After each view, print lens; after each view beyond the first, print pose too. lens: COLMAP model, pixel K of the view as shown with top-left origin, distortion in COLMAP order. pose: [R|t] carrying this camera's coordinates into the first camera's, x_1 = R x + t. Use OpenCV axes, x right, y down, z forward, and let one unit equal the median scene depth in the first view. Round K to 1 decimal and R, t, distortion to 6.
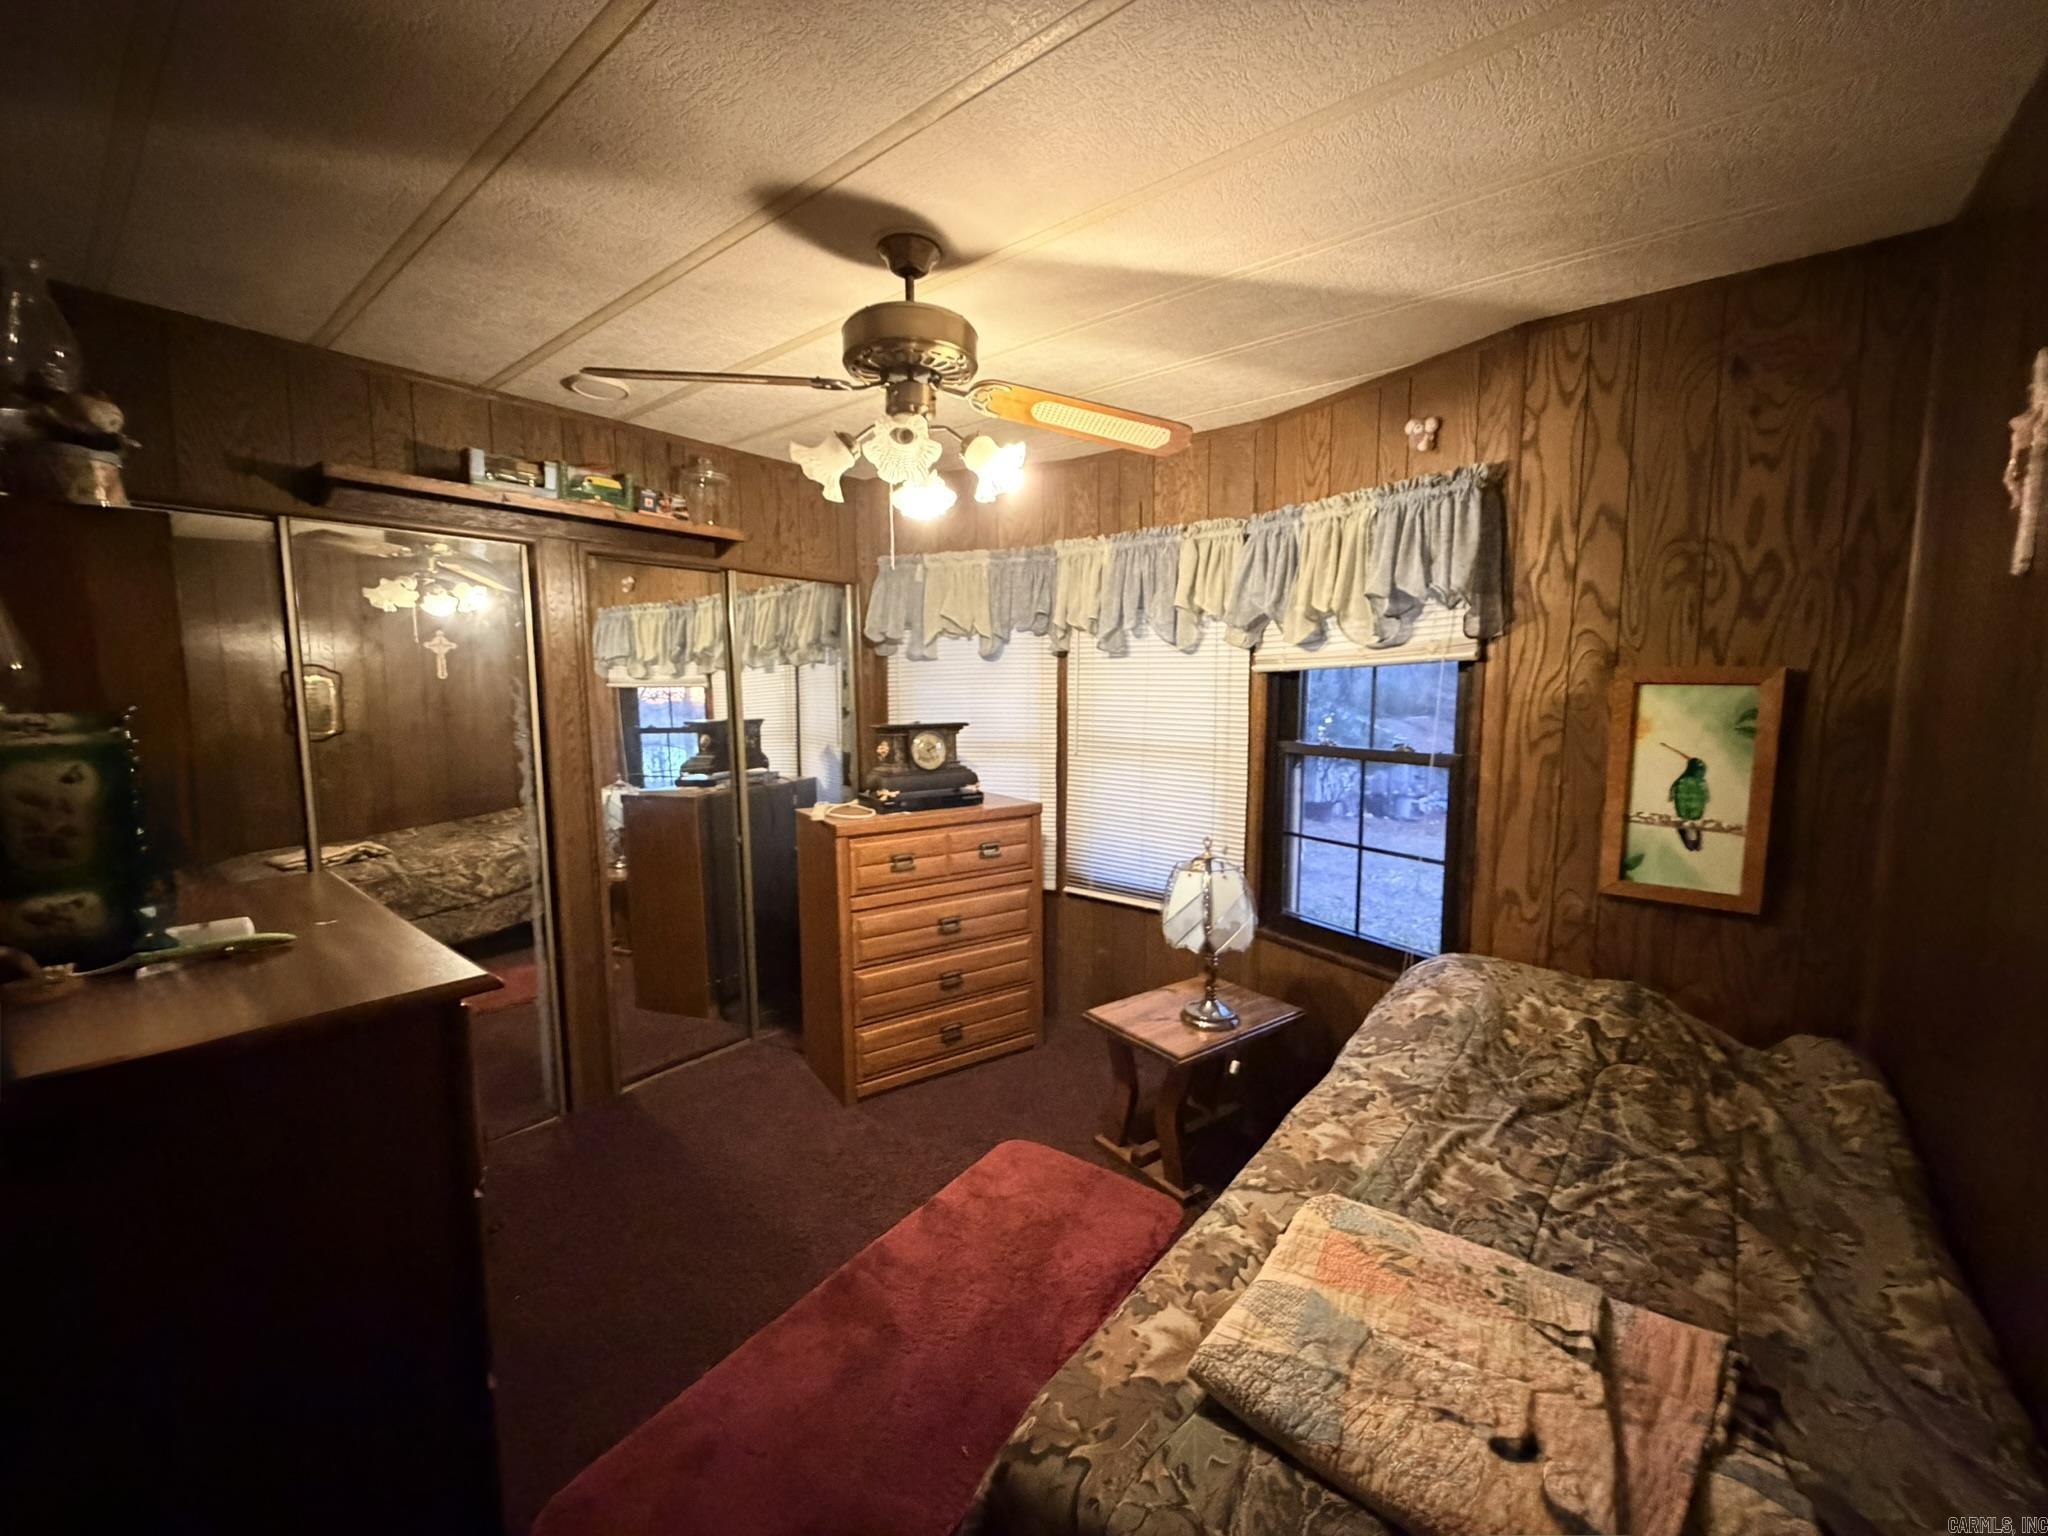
lens RADIAL K [[812.7, 0, 1023.9], [0, 812.7, 772.7], [0, 0, 1]] dist [-0.003125, 0.000821]
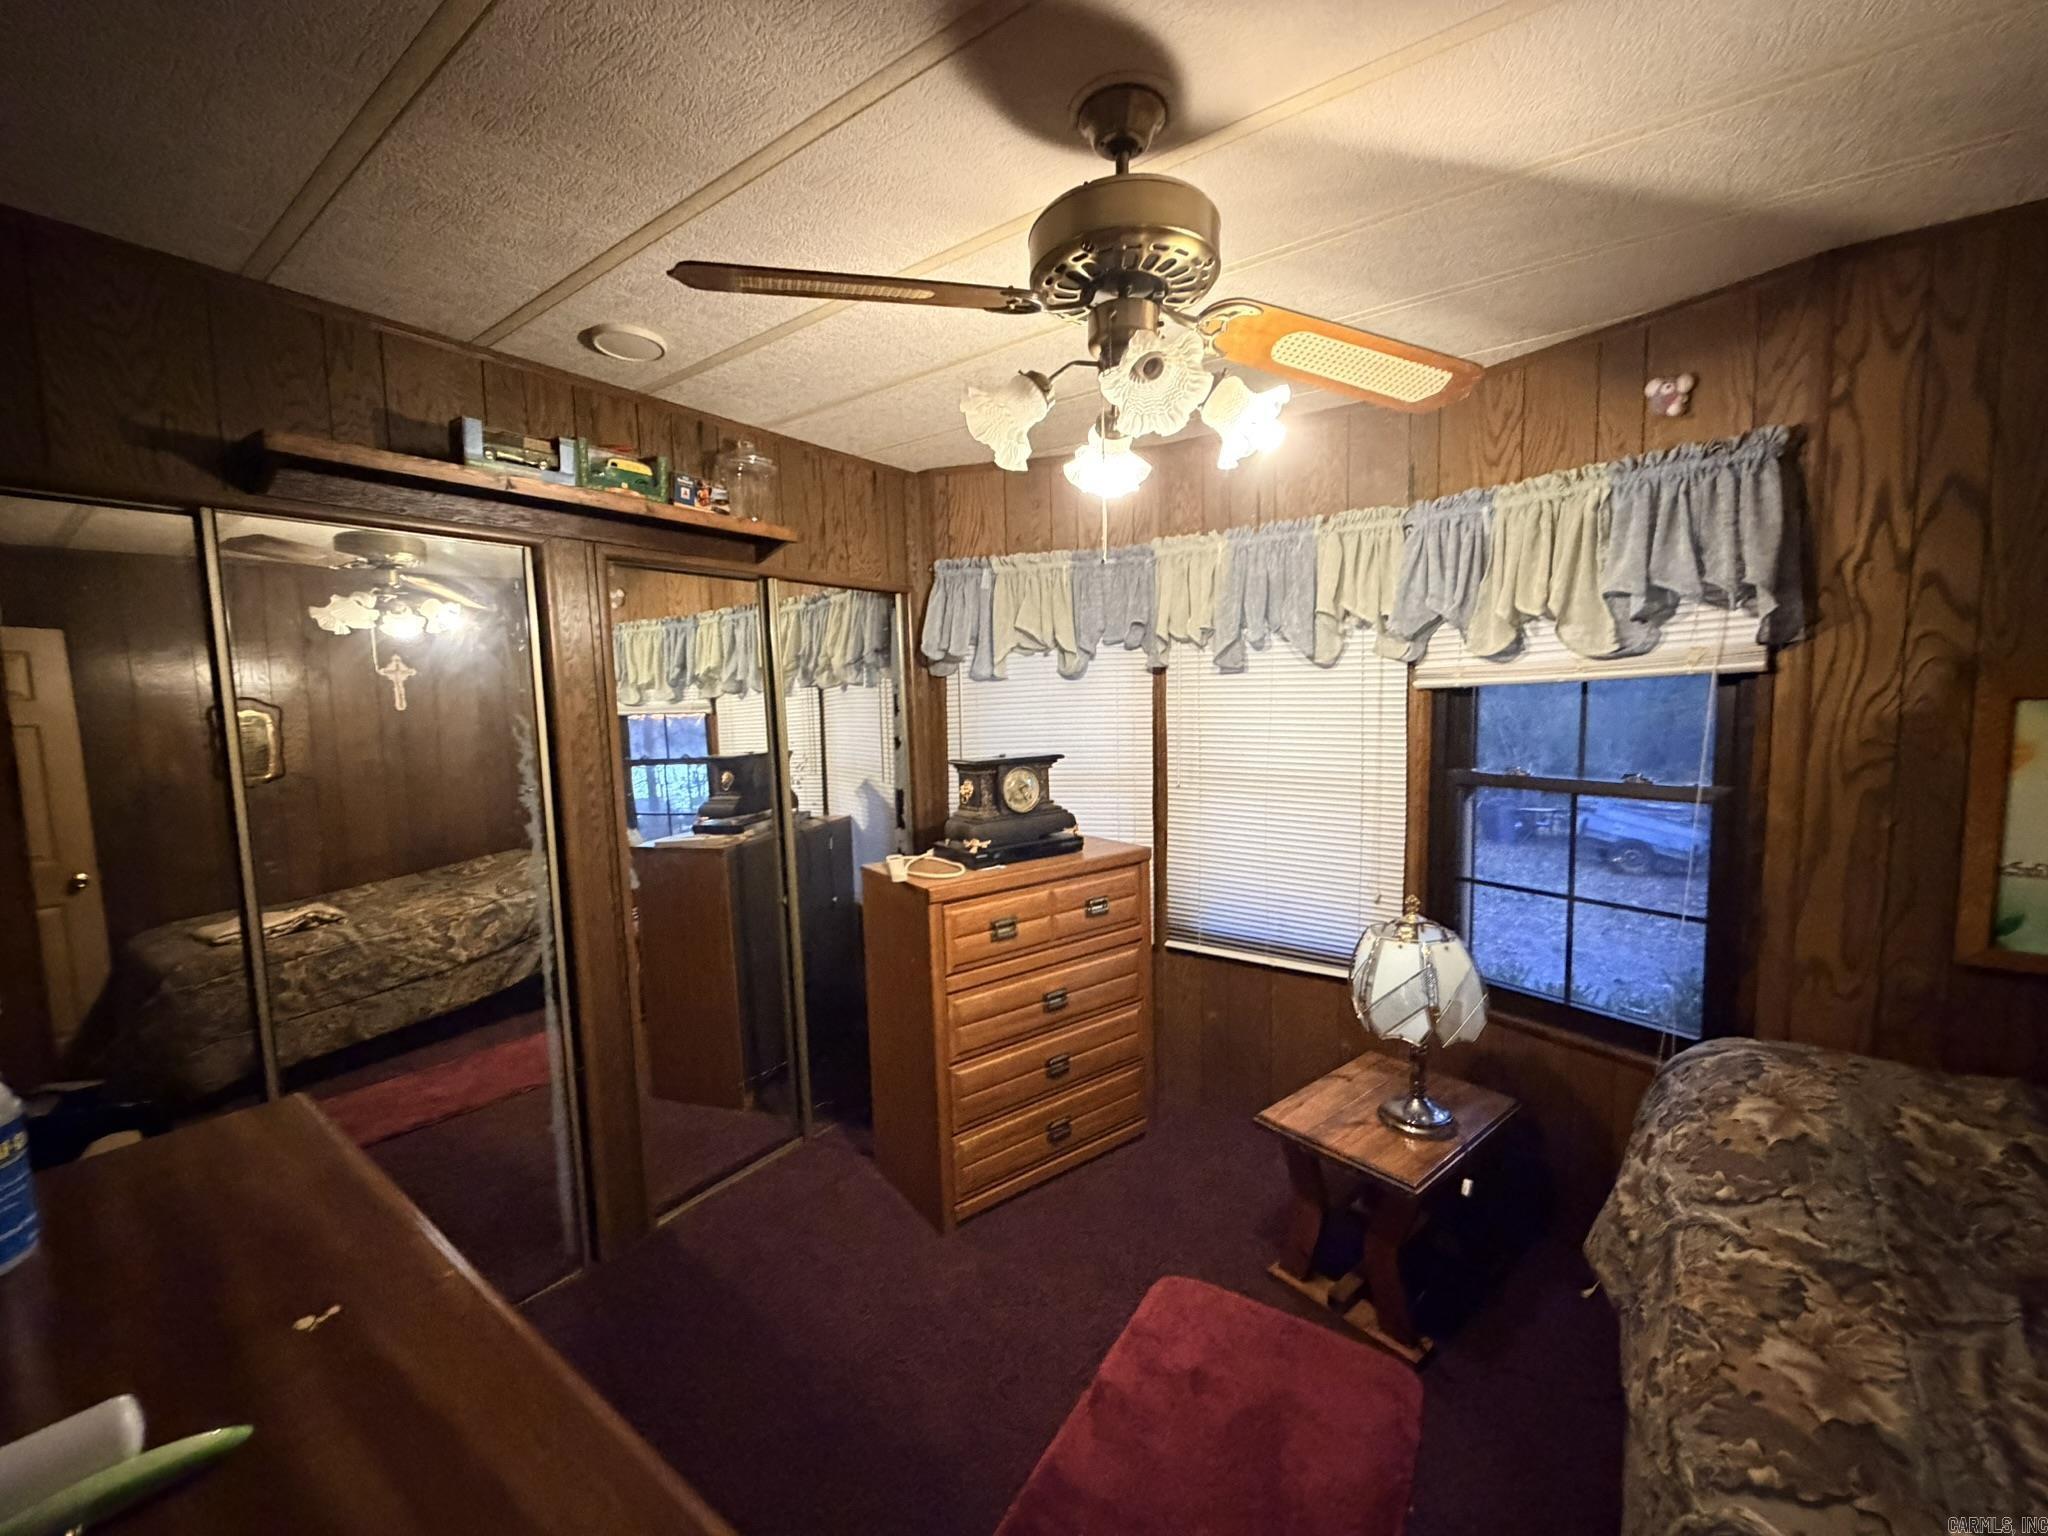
lens RADIAL K [[812.7, 0, 1026.3], [0, 812.7, 773.2], [0, 0, 1]] dist [-0.003125, 0.000821]
pose [[0.998542, -0.025293, 0.047690, -0.175871], [0.025894, 0.999593, -0.012012, -0.039594], [-0.047367, 0.013229, 0.998790, 0.193801]]
